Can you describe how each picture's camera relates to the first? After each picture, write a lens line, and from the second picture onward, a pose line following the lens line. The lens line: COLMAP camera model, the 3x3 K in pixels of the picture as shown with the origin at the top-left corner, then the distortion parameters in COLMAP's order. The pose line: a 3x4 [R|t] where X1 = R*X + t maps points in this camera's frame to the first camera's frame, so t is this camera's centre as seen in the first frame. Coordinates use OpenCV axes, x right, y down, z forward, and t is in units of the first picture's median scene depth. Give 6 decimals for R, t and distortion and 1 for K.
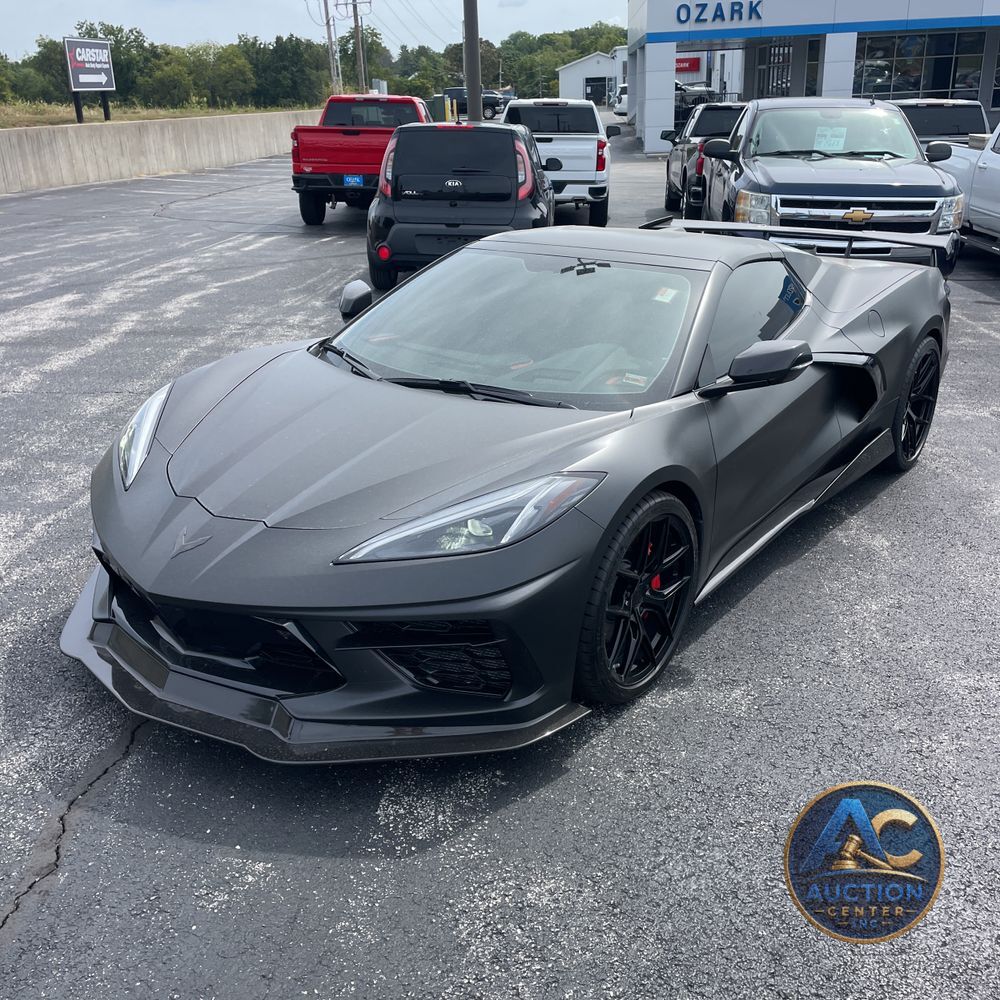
lens RADIAL K [[1011.8, 0, 510.9], [0, 1011.8, 486.2], [0, 0, 1]] dist [0.079172, -0.114108]
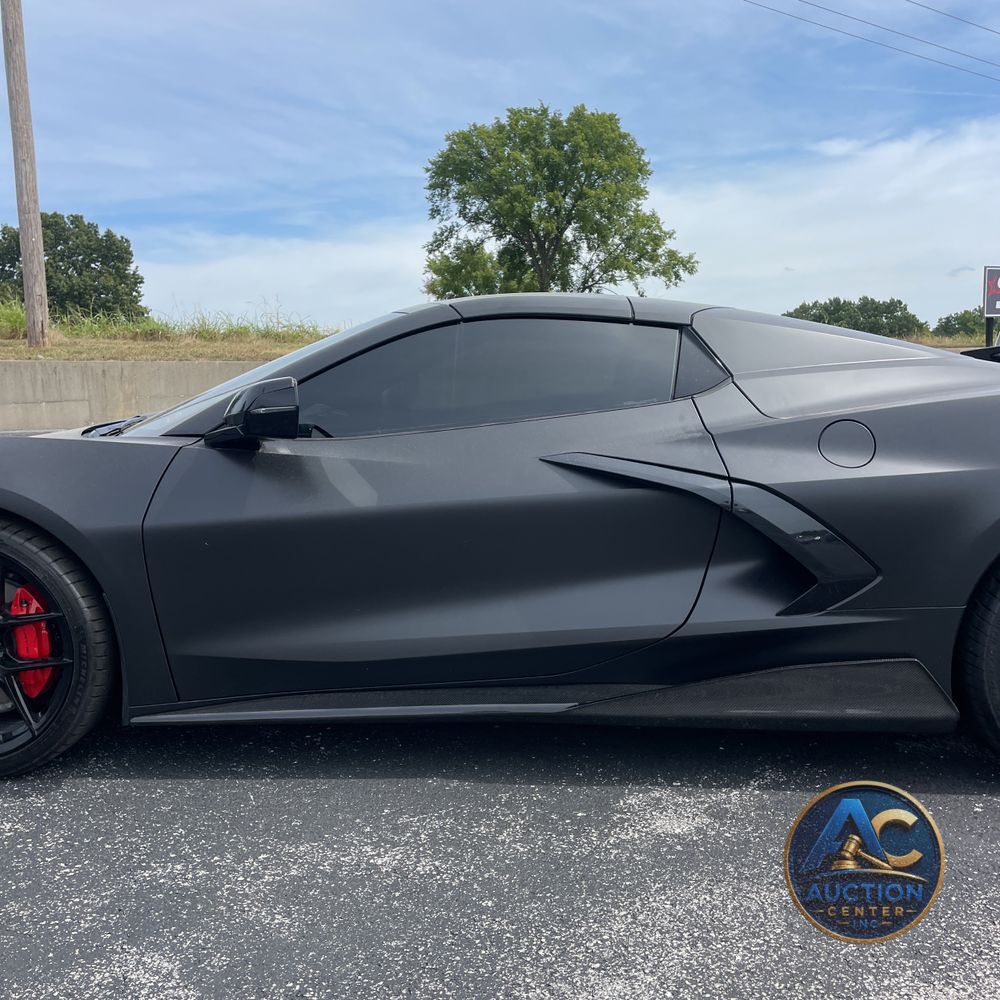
lens RADIAL K [[1002.5, 0, 500.0], [0, 1002.5, 500.0], [0, 0, 1]] dist [0.088198, -0.120726]
pose [[0.570901, 0.100989, -0.814784, 0.125453], [-0.275833, 0.958315, -0.074491, -0.007948], [0.773297, 0.267272, 0.574959, 0.103126]]
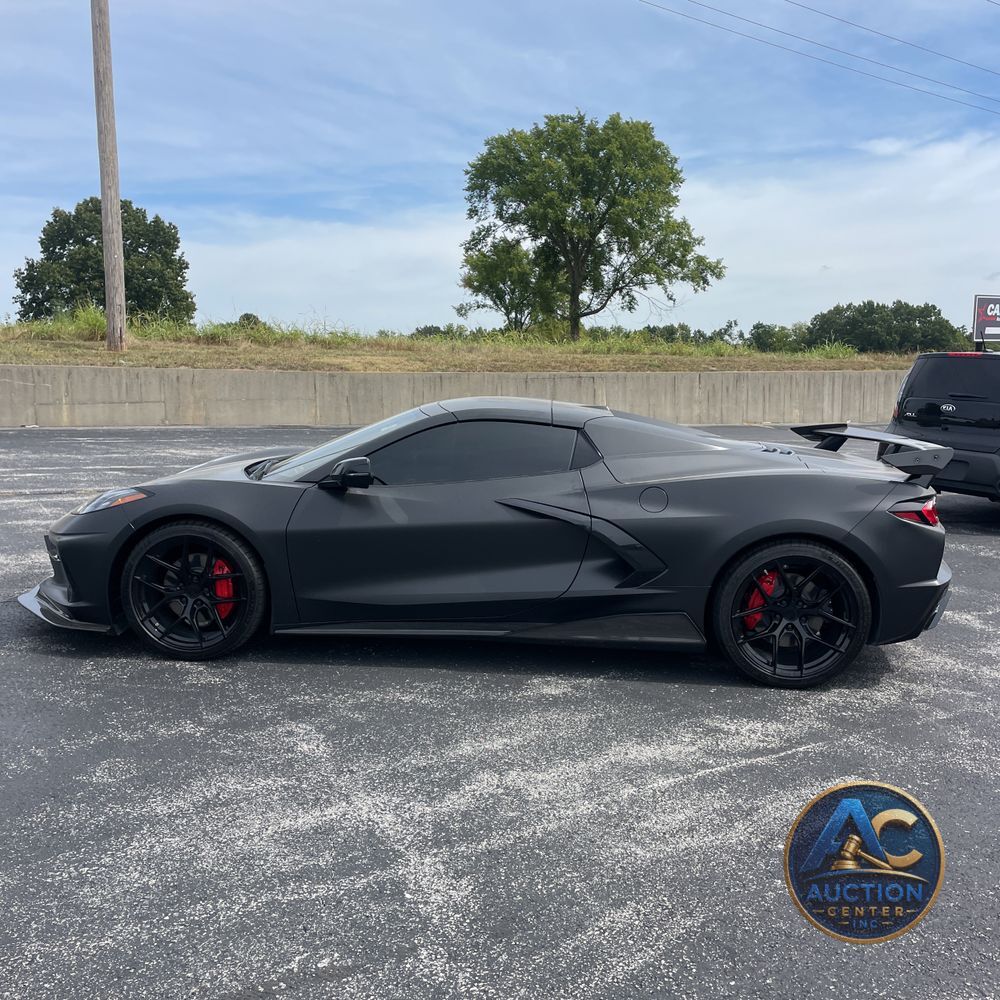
lens RADIAL K [[1003.1, 0, 516.8], [0, 1003.1, 491.6], [0, 0, 1]] dist [0.094684, -0.131659]
pose [[0.555762, 0.121894, -0.822356, 0.200479], [-0.308828, 0.948677, -0.068093, -0.010465], [0.771851, 0.291810, 0.564883, 0.060169]]
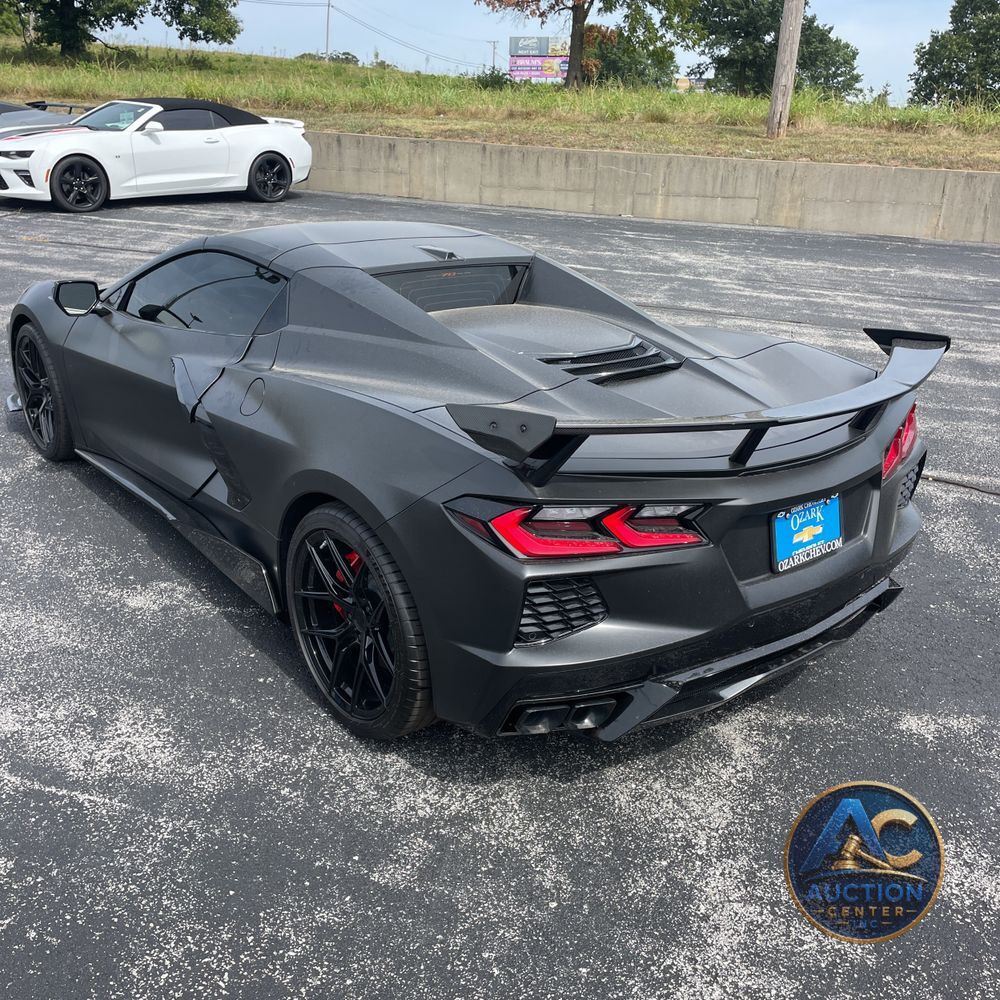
lens RADIAL K [[1003.1, 0, 516.8], [0, 1003.1, 491.6], [0, 0, 1]] dist [0.094684, -0.131659]
pose [[-0.254798, 0.333031, -0.907837, 0.175532], [-0.374766, 0.831442, 0.410189, -0.084840], [0.891419, 0.444742, -0.087041, 0.230596]]
